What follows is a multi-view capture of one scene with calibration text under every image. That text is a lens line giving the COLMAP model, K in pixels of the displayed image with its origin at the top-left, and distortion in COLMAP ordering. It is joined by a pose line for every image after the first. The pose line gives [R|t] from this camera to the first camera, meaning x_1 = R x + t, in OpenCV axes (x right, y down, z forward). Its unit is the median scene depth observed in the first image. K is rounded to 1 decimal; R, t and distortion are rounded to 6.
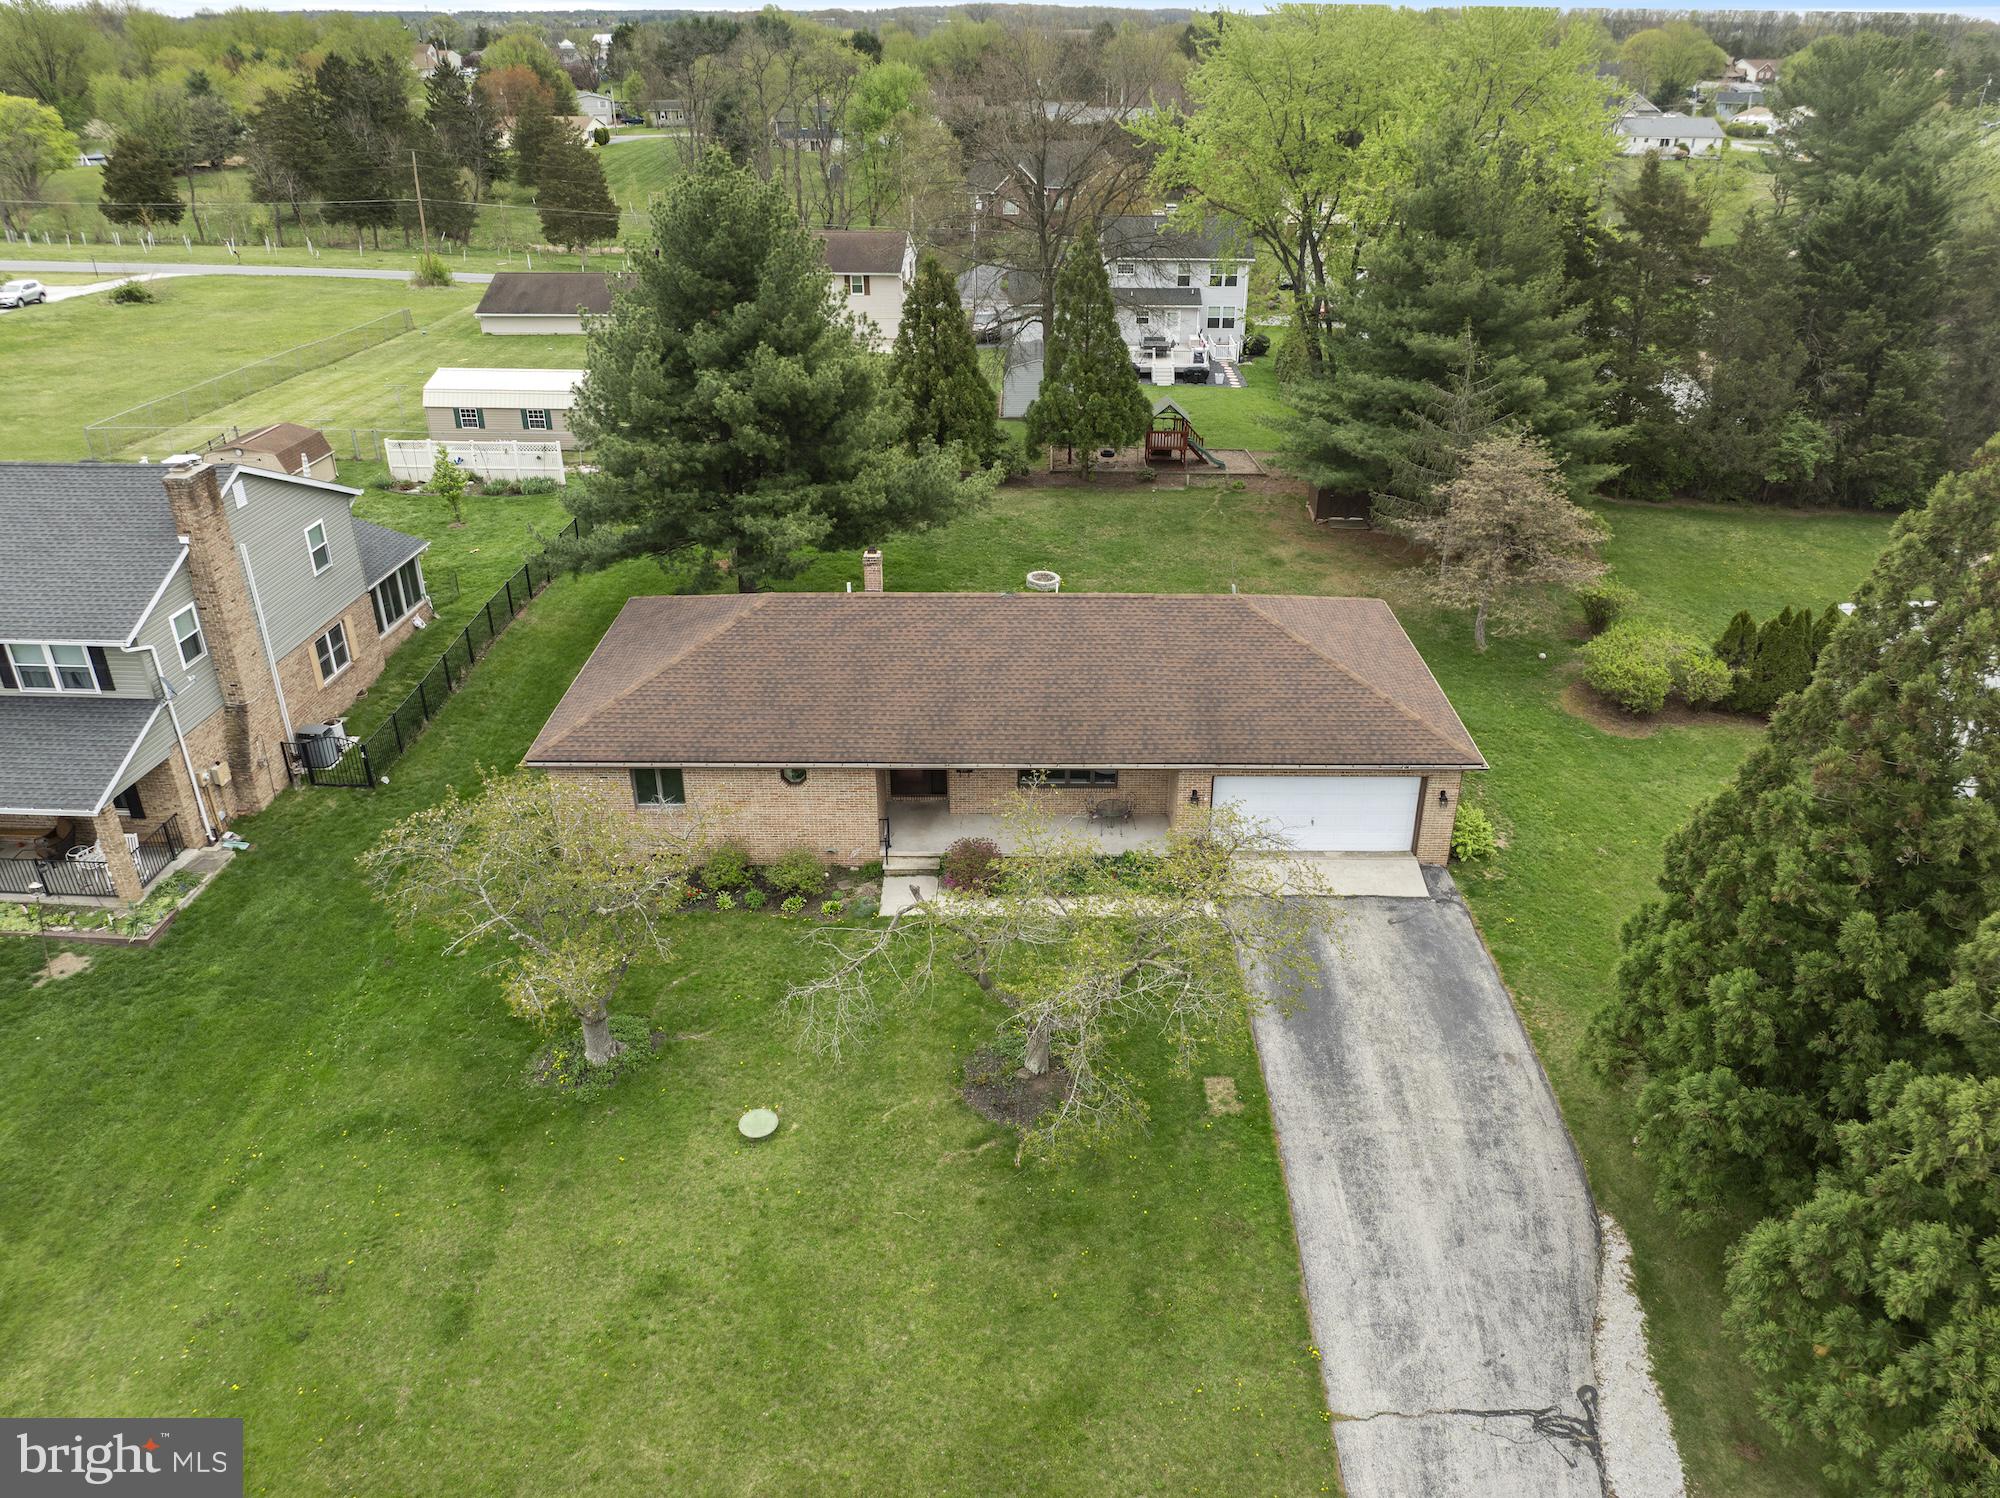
lens RADIAL K [[1403.1, 0, 1000.0], [0, 1403.1, 749.0], [0, 0, 1]] dist [-0.029932, 0.000435]
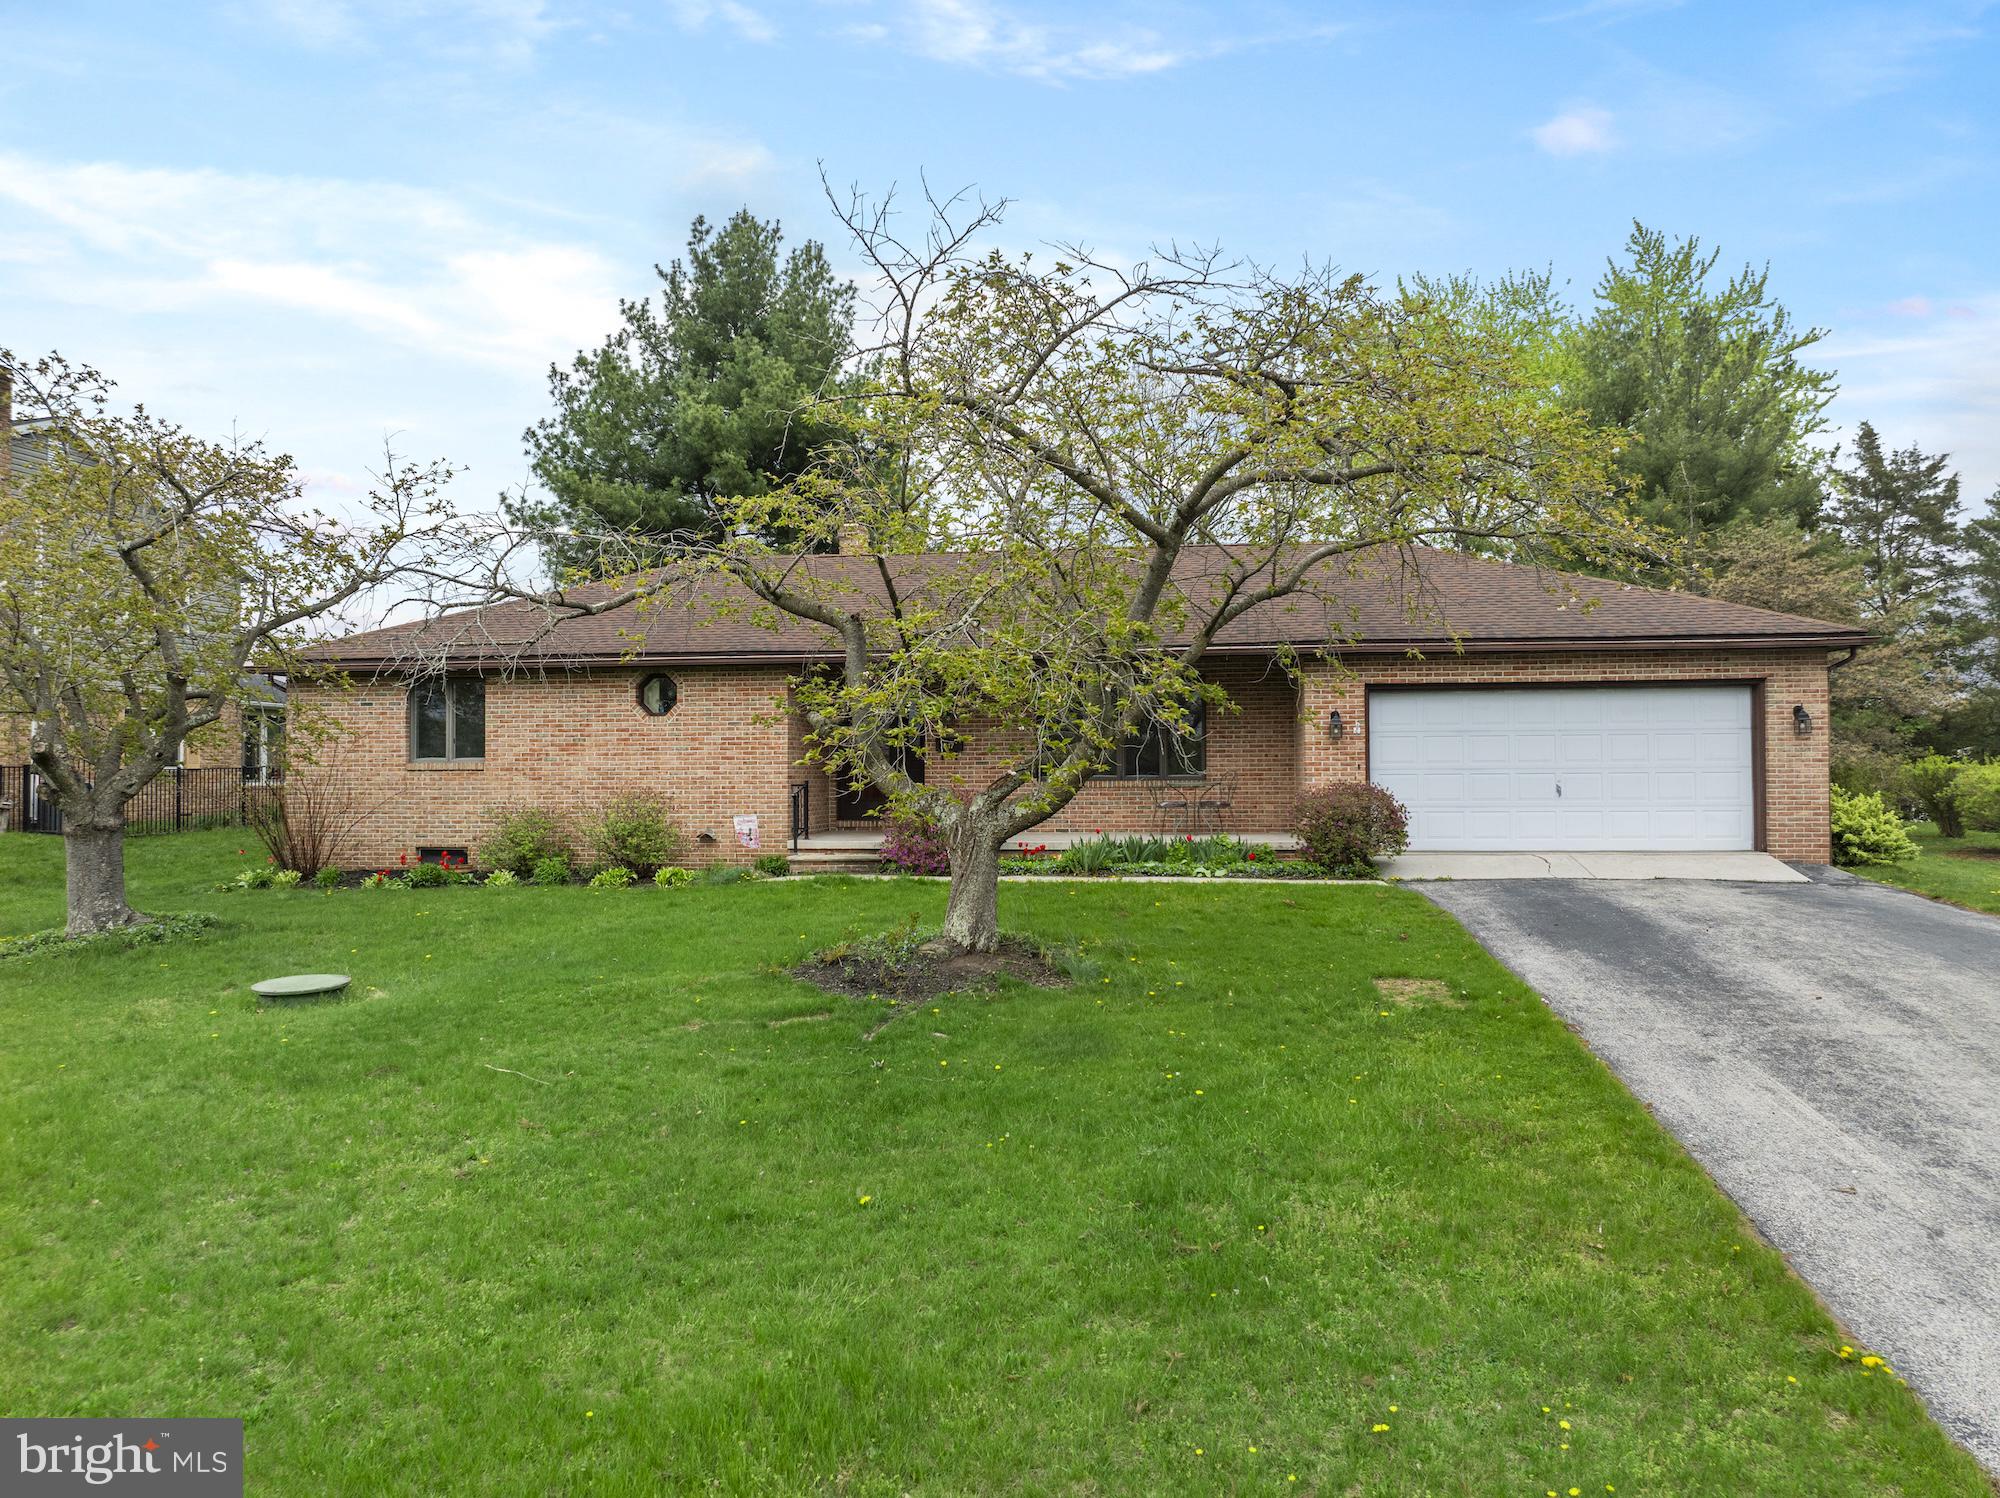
lens RADIAL K [[1403.1, 0, 1000.0], [0, 1403.1, 749.0], [0, 0, 1]] dist [-0.029932, 0.000435]
pose [[0.992488, -0.002265, -0.122319, 0.074024], [-0.056298, 0.879222, -0.473074, 0.317740], [0.108617, 0.476407, 0.872490, 0.500411]]
